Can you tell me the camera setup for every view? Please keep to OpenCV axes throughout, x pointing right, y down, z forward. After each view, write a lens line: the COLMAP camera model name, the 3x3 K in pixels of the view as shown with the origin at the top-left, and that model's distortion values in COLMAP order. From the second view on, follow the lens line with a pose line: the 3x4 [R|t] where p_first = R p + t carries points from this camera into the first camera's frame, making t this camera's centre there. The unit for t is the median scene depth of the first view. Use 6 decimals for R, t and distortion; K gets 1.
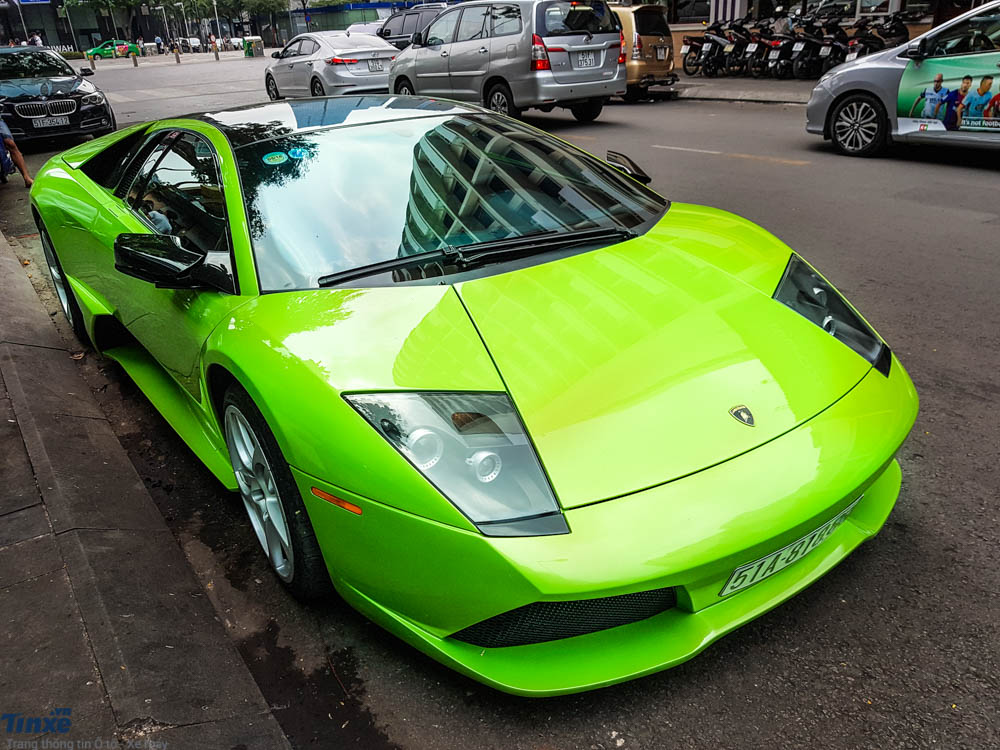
lens RADIAL K [[794.7, 0, 497.0], [0, 794.7, 372.5], [0, 0, 1]] dist [0.017862, -0.044172]
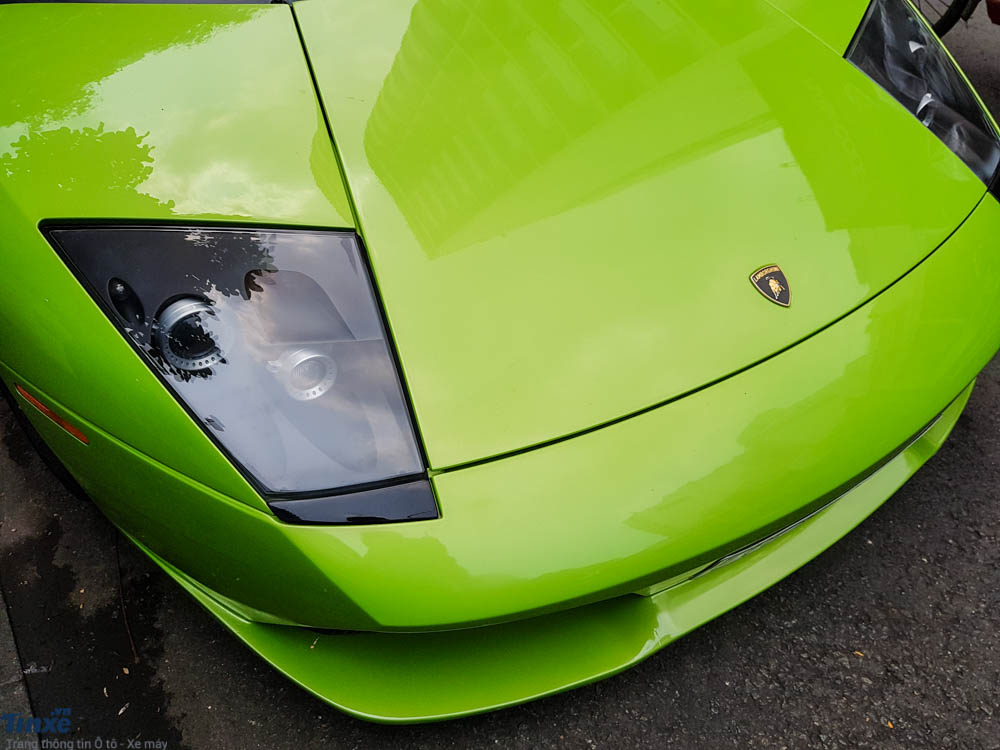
lens RADIAL K [[794.7, 0, 501.4], [0, 794.7, 381.7], [0, 0, 1]] dist [0.017862, -0.044172]
pose [[0.998753, 0.043284, 0.024886, 0.101569], [-0.049170, 0.939206, 0.339815, -0.068411], [-0.008665, -0.340615, 0.940163, 0.437455]]
